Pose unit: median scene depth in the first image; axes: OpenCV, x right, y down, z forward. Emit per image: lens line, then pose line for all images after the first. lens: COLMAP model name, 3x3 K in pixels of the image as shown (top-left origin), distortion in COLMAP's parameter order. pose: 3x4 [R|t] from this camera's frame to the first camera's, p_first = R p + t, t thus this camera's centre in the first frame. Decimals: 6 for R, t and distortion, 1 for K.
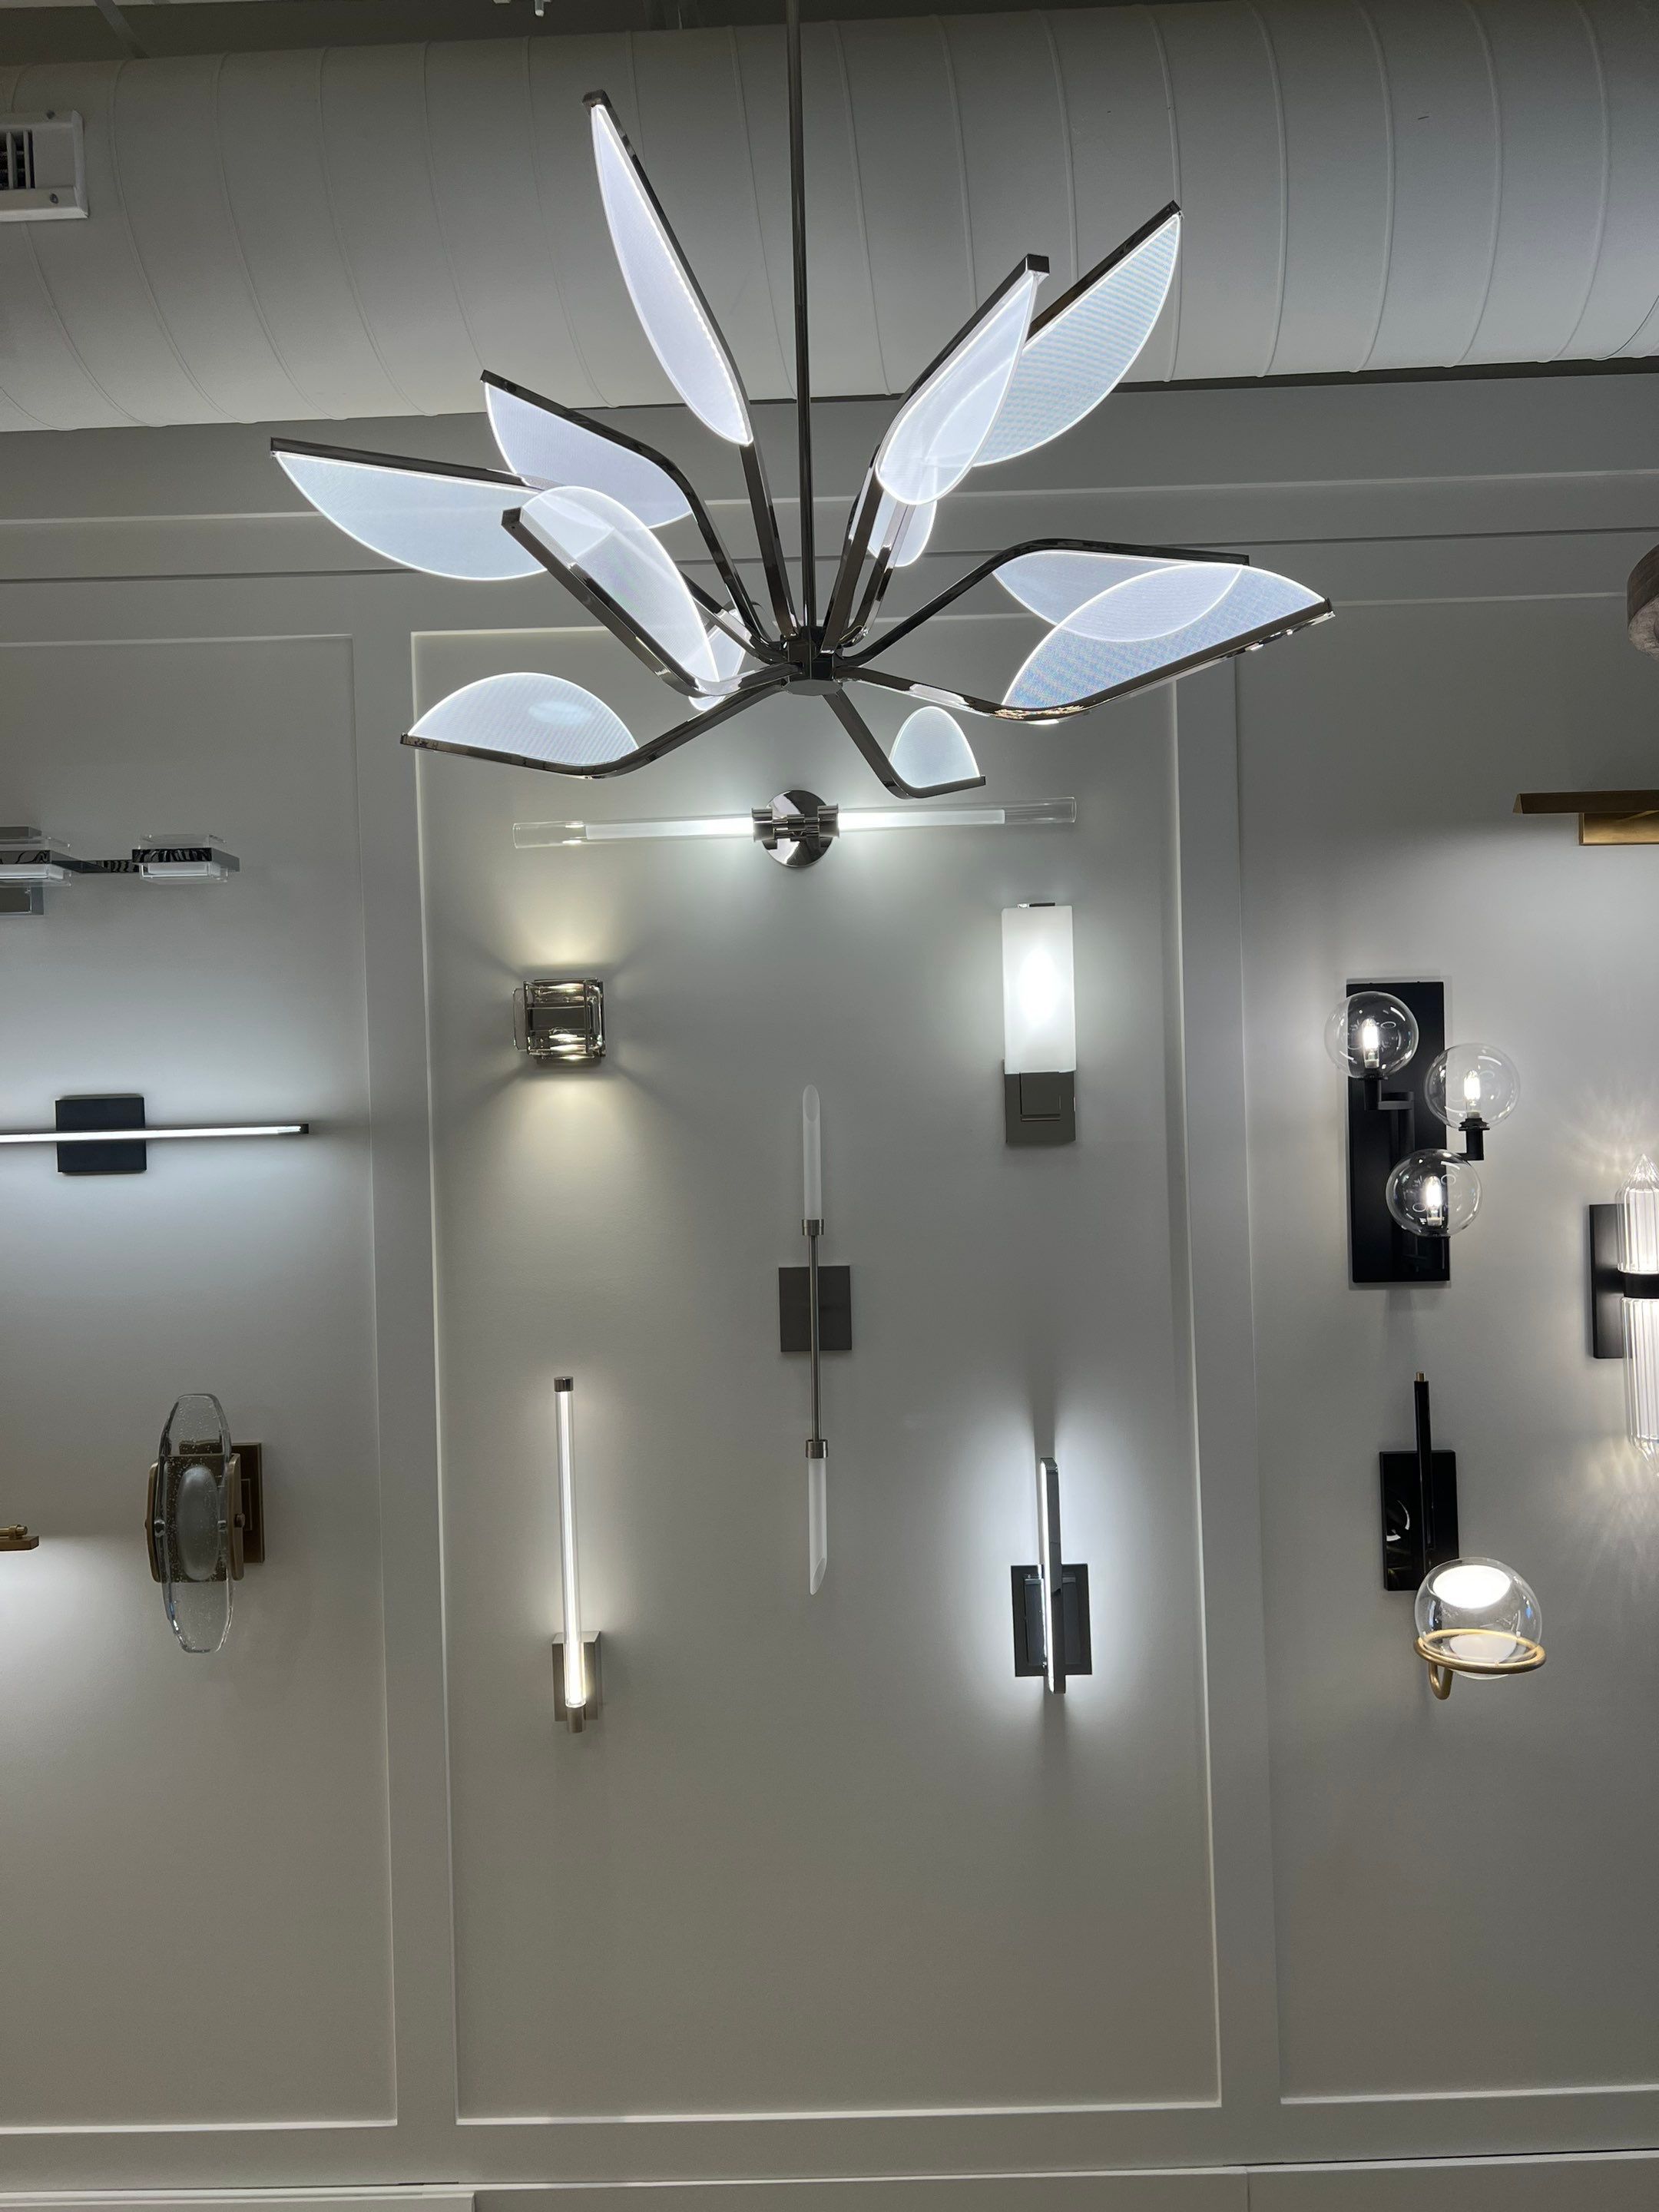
lens RADIAL K [[1715.0, 0, 825.4], [0, 1715.0, 1118.3], [0, 0, 1]] dist [0.066206, -0.084971]
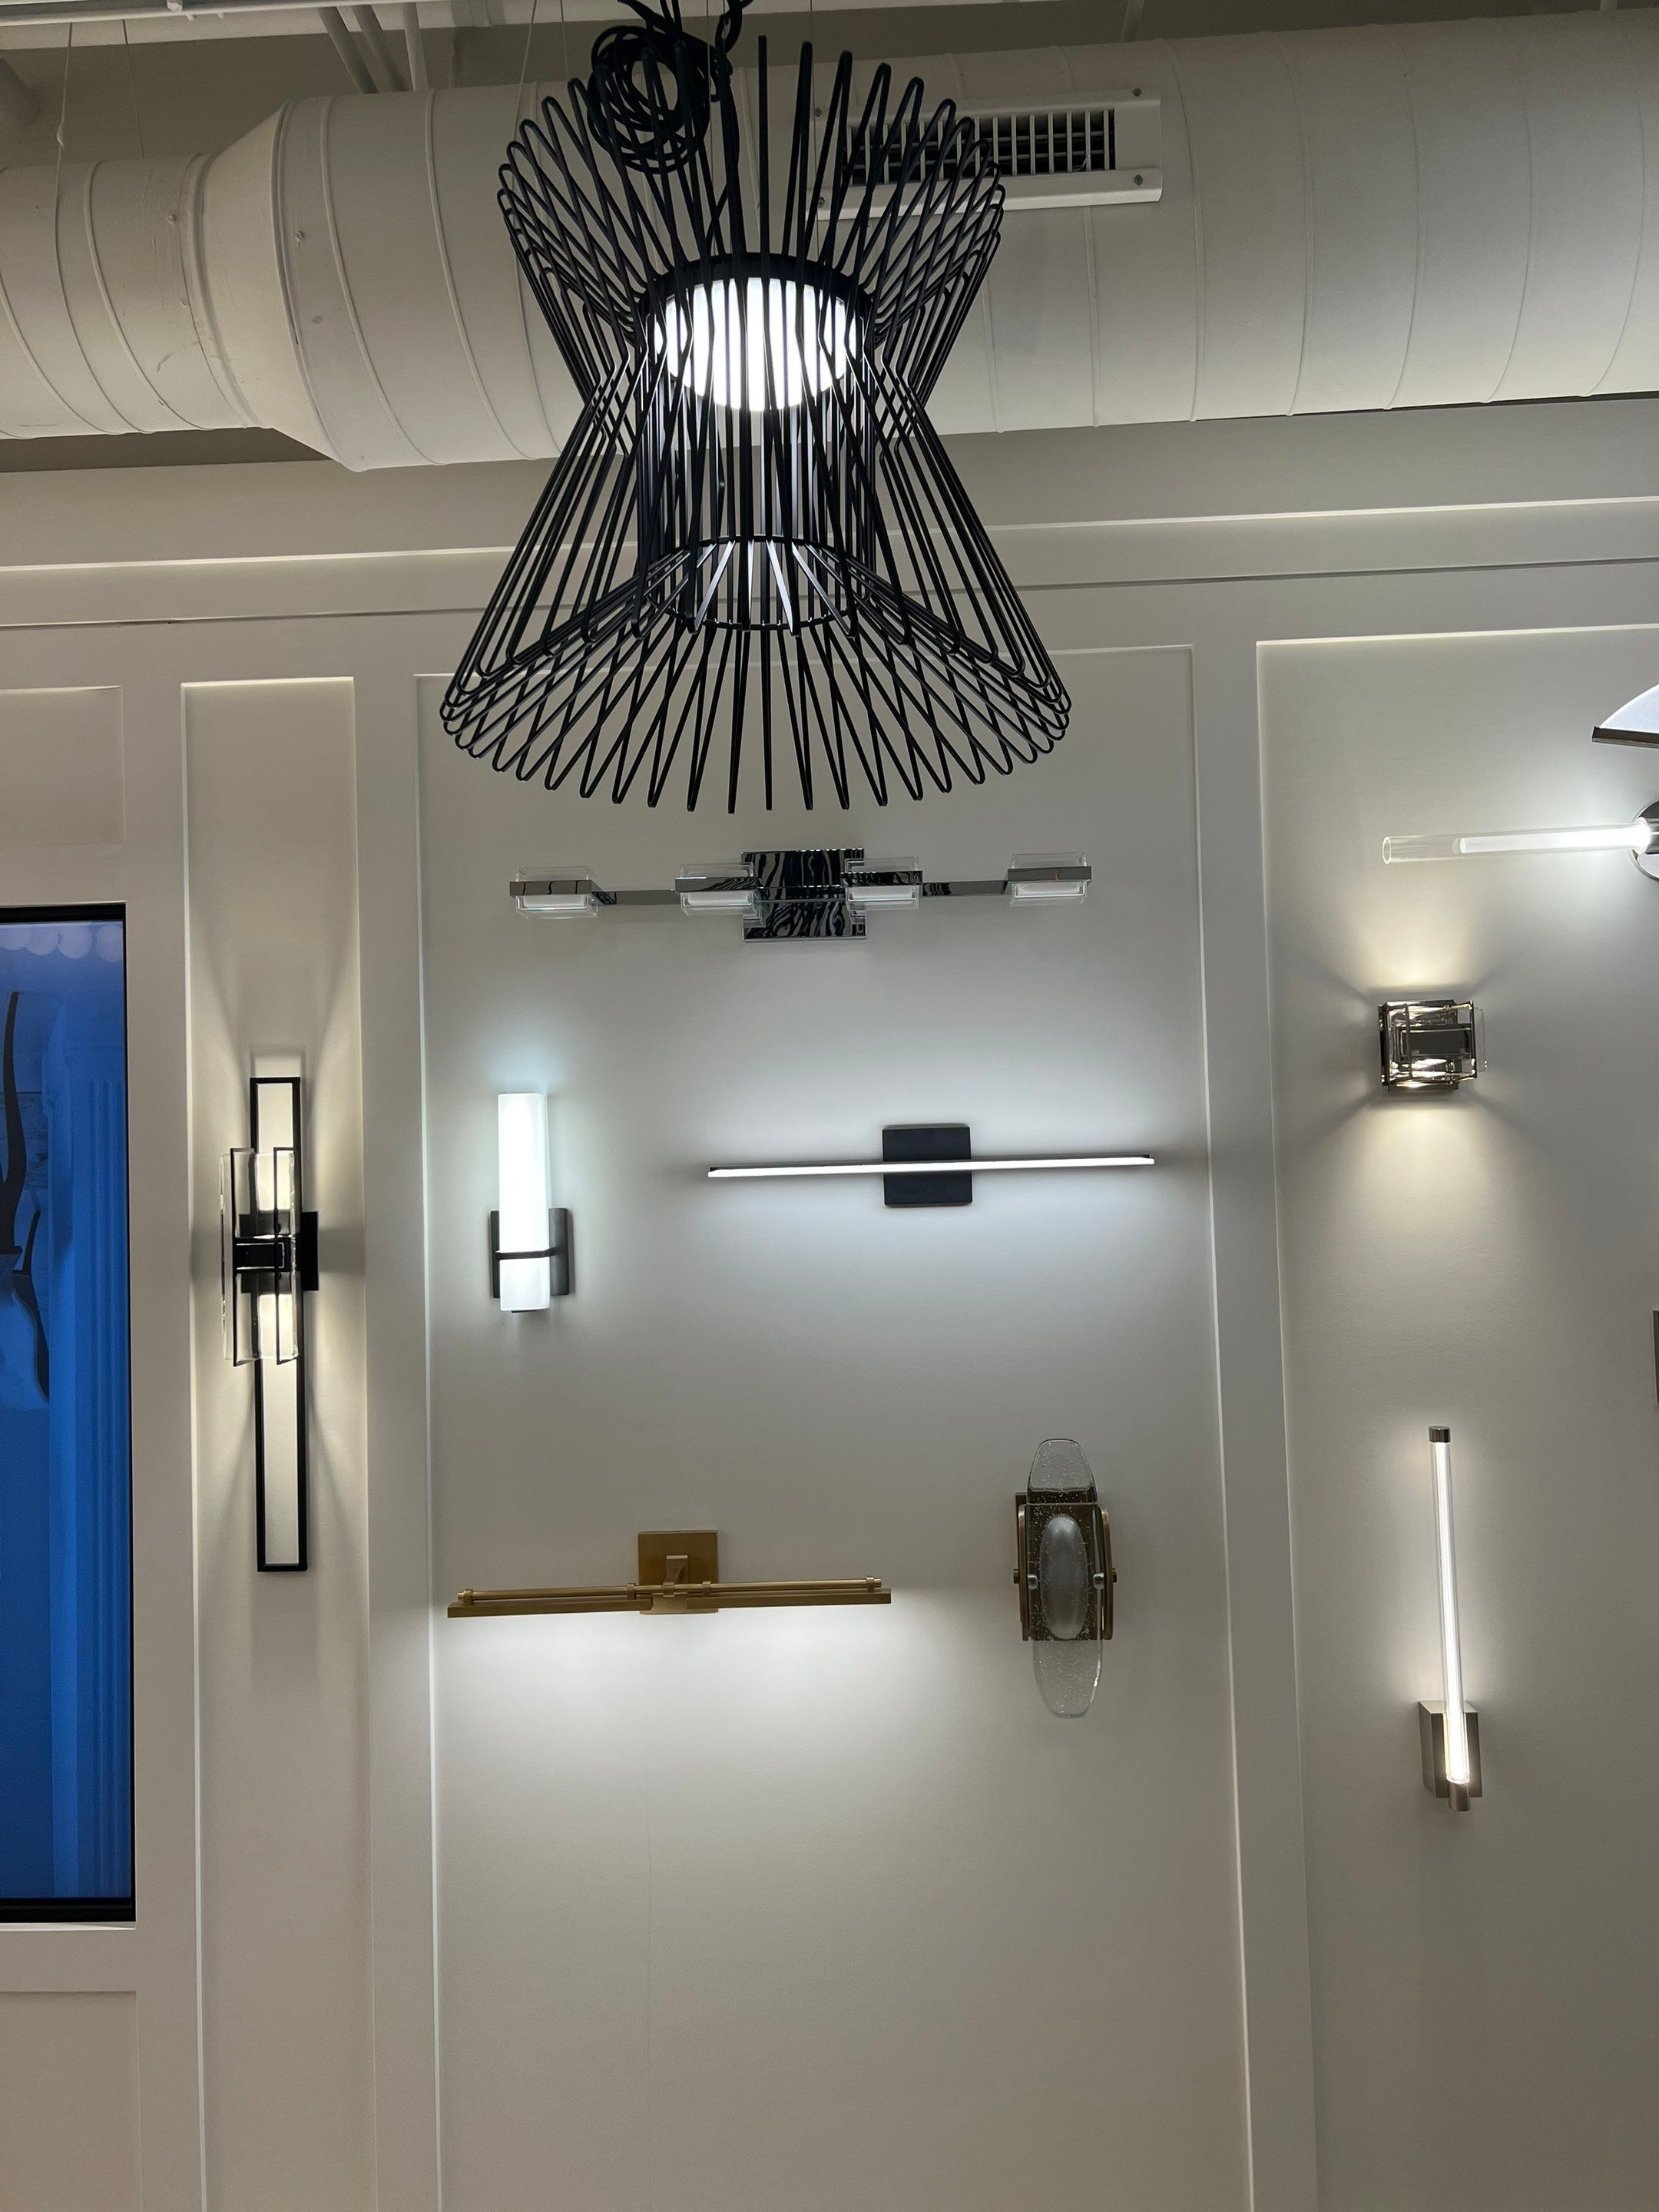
lens RADIAL K [[1715.0, 0, 833.5], [0, 1715.0, 1101.3], [0, 0, 1]] dist [0.066206, -0.084971]
pose [[0.999752, 0.000605, -0.022275, -0.454903], [-0.001384, 0.999388, -0.034949, 0.007107], [0.022241, 0.034971, 0.999141, 0.047352]]
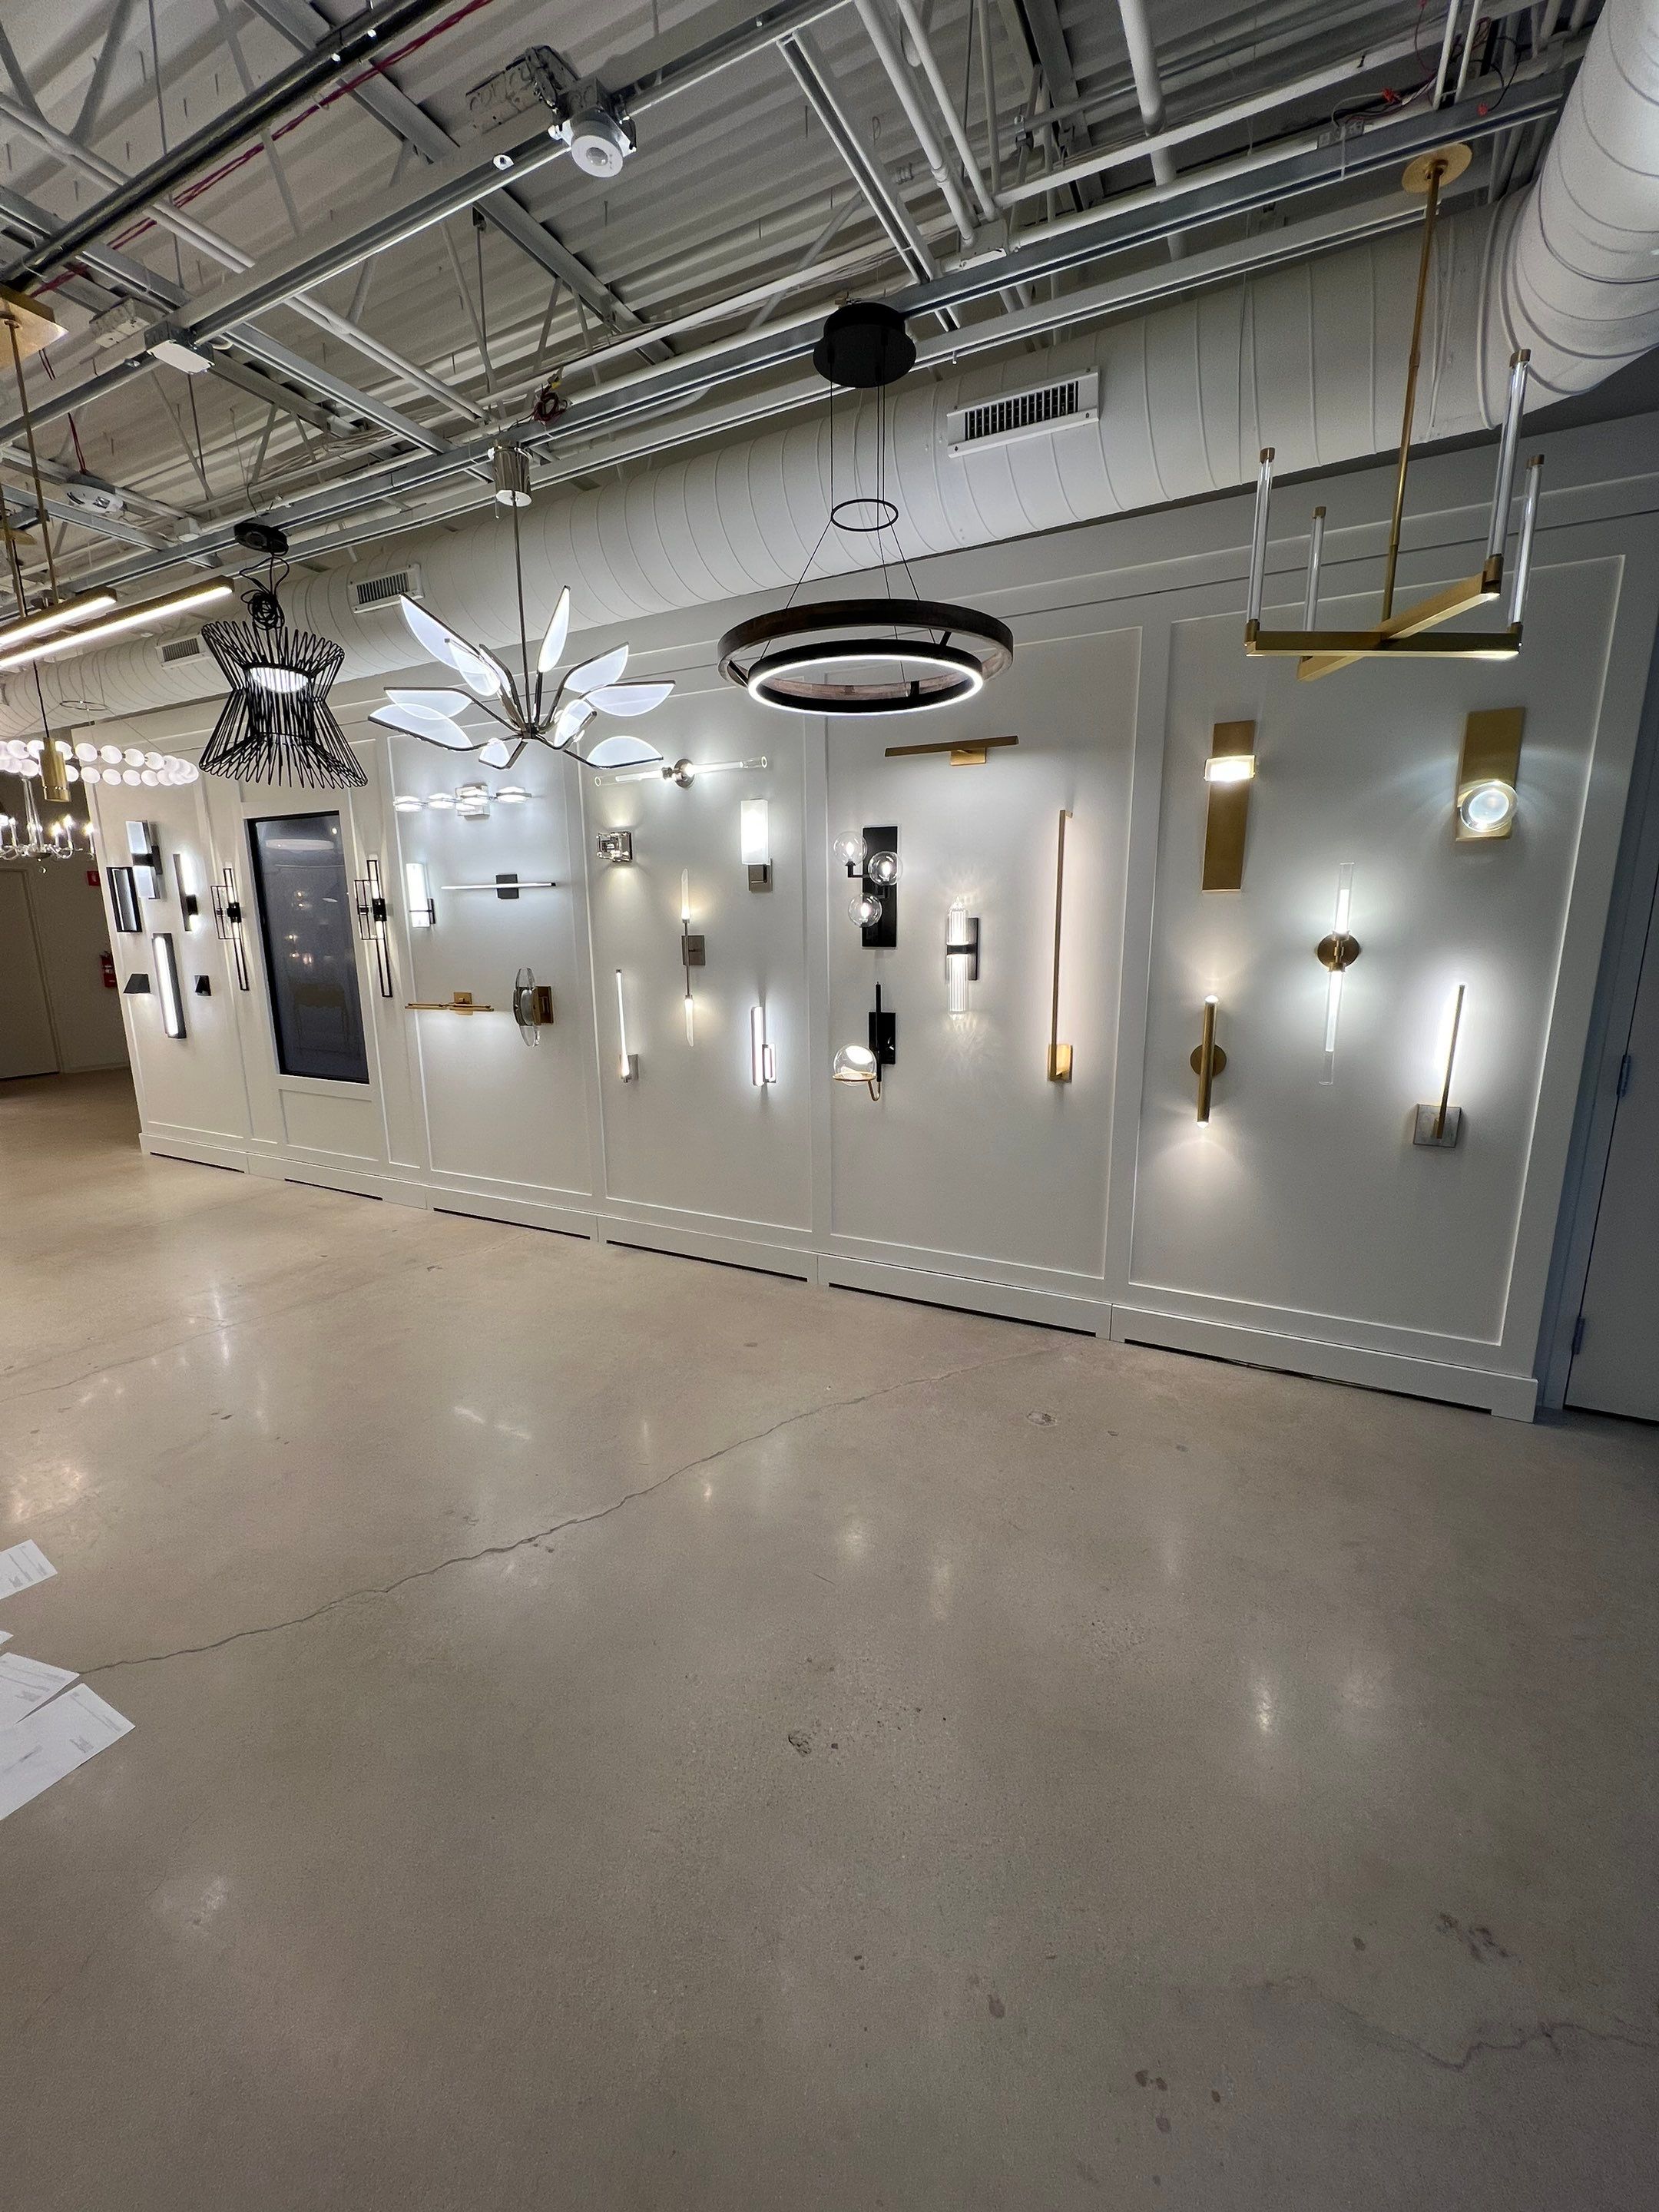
lens RADIAL K [[881.0, 0, 831.4], [0, 881.0, 1105.4], [0, 0, 1]] dist [-0.000264, 0.000149]
pose [[0.900307, 0.110561, -0.420978, 0.855612], [-0.020164, 0.976756, 0.213403, 0.046446], [0.434787, -0.183640, 0.881610, -0.246908]]
